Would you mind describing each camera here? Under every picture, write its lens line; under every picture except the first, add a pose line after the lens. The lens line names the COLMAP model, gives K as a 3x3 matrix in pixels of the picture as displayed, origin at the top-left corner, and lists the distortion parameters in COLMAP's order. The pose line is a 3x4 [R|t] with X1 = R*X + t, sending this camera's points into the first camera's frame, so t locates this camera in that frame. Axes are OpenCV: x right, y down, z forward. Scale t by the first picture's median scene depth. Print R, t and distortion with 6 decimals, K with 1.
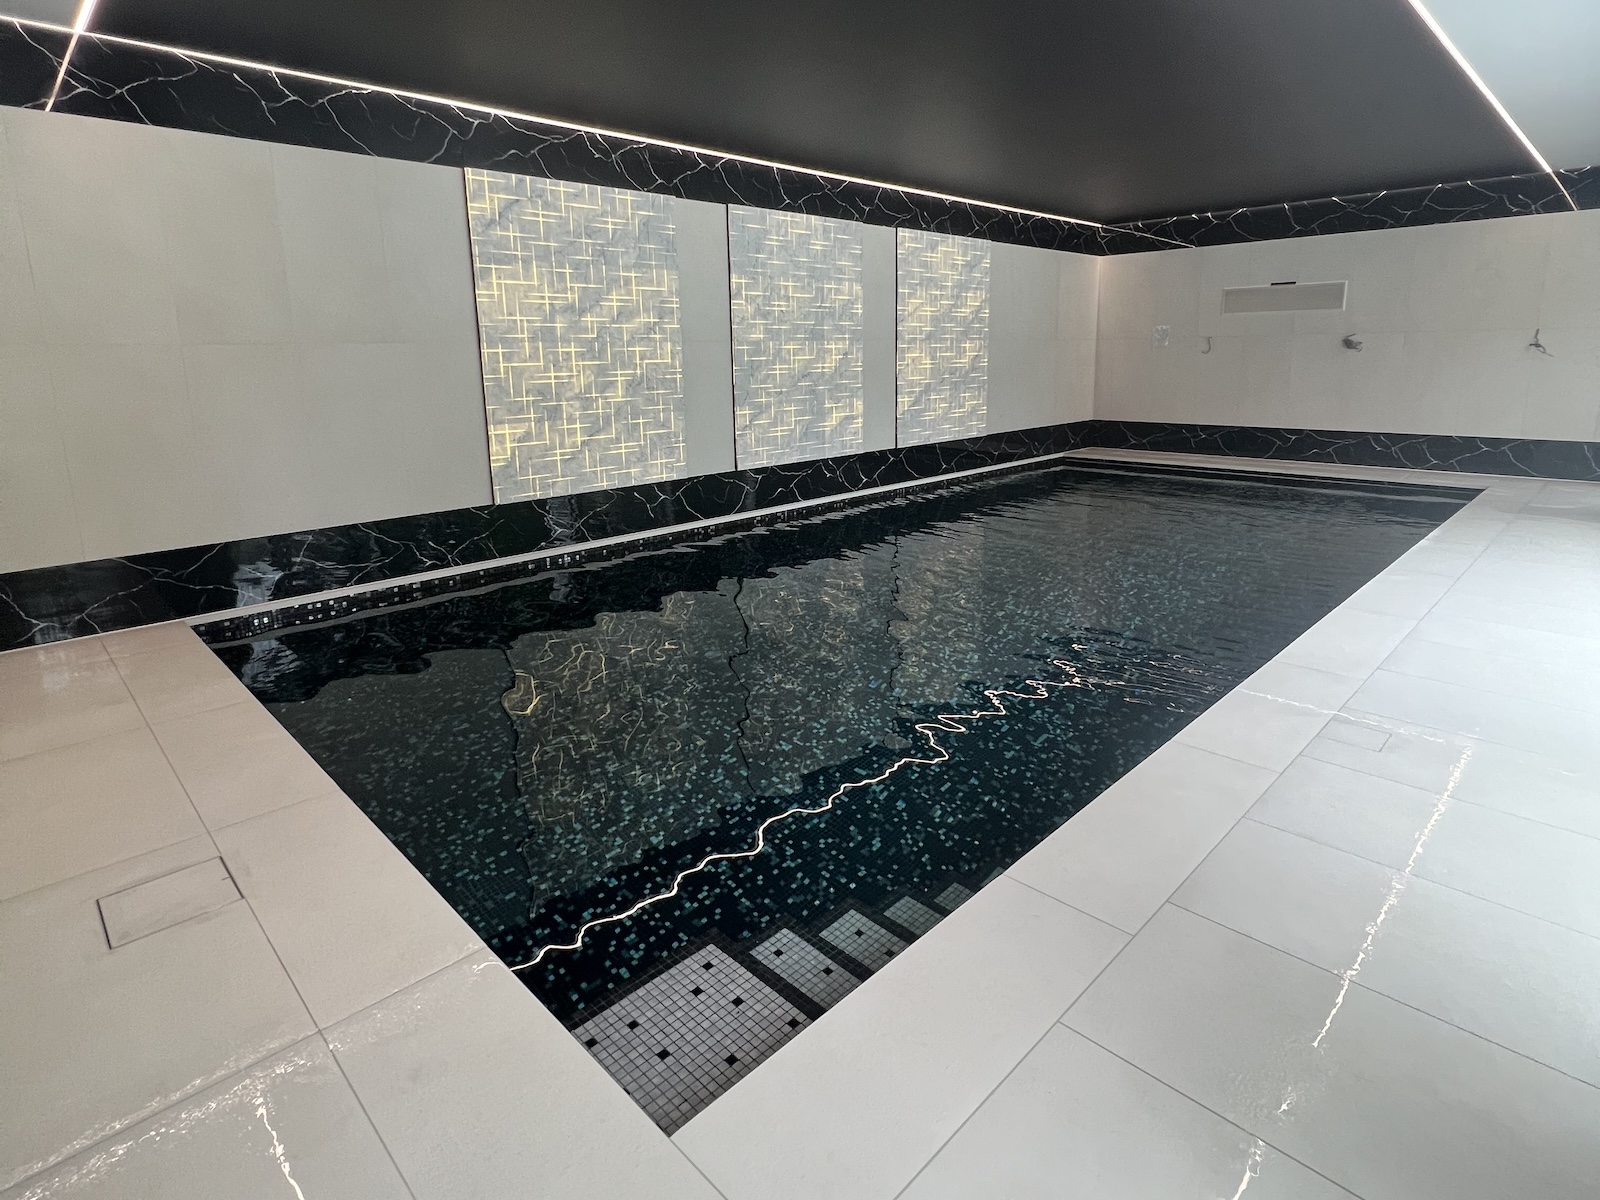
lens RADIAL K [[854.3, 0, 800.4], [0, 854.3, 524.4], [0, 0, 1]] dist [-0.001522, -0.000087]
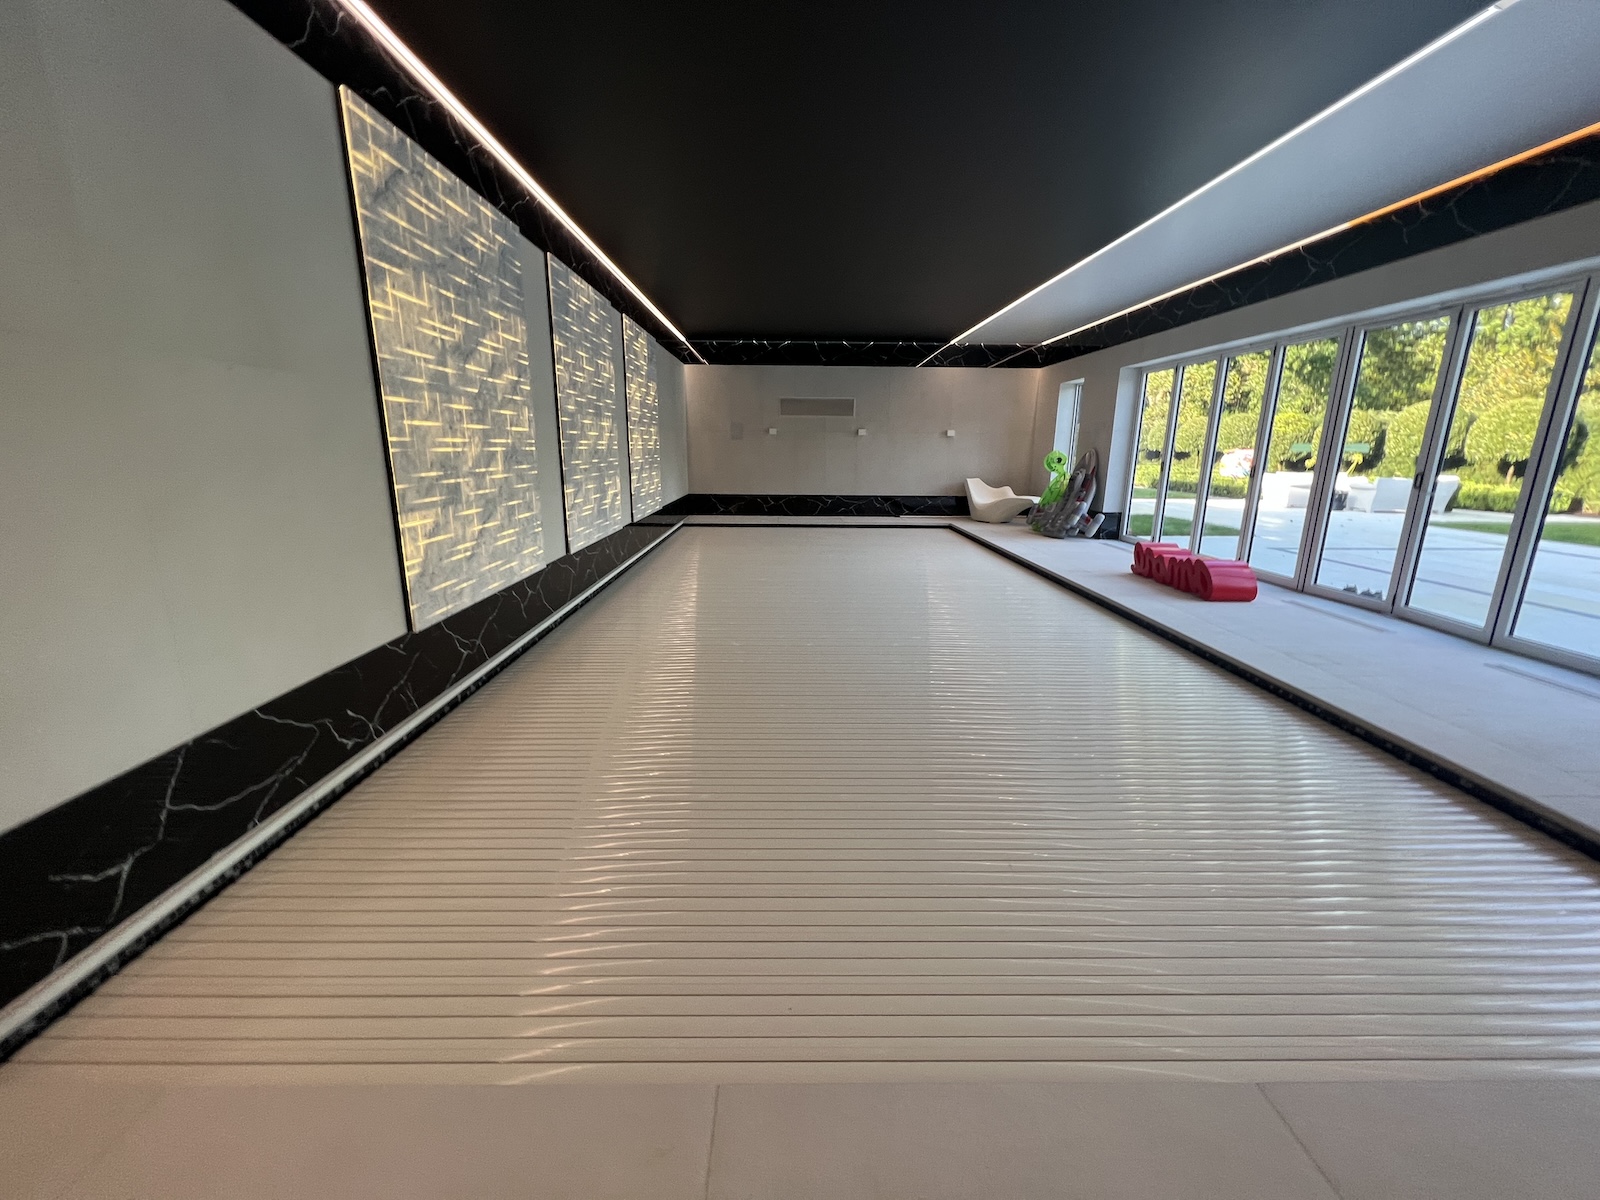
lens RADIAL K [[640.2, 0, 800.0], [0, 640.2, 600.0], [0, 0, 1]] dist [-0.001005, -0.000119]
pose [[0.689366, -0.147418, 0.709255, -0.395020], [0.123164, 0.988672, 0.085784, -0.042600], [-0.713867, 0.028219, 0.699713, 0.337830]]
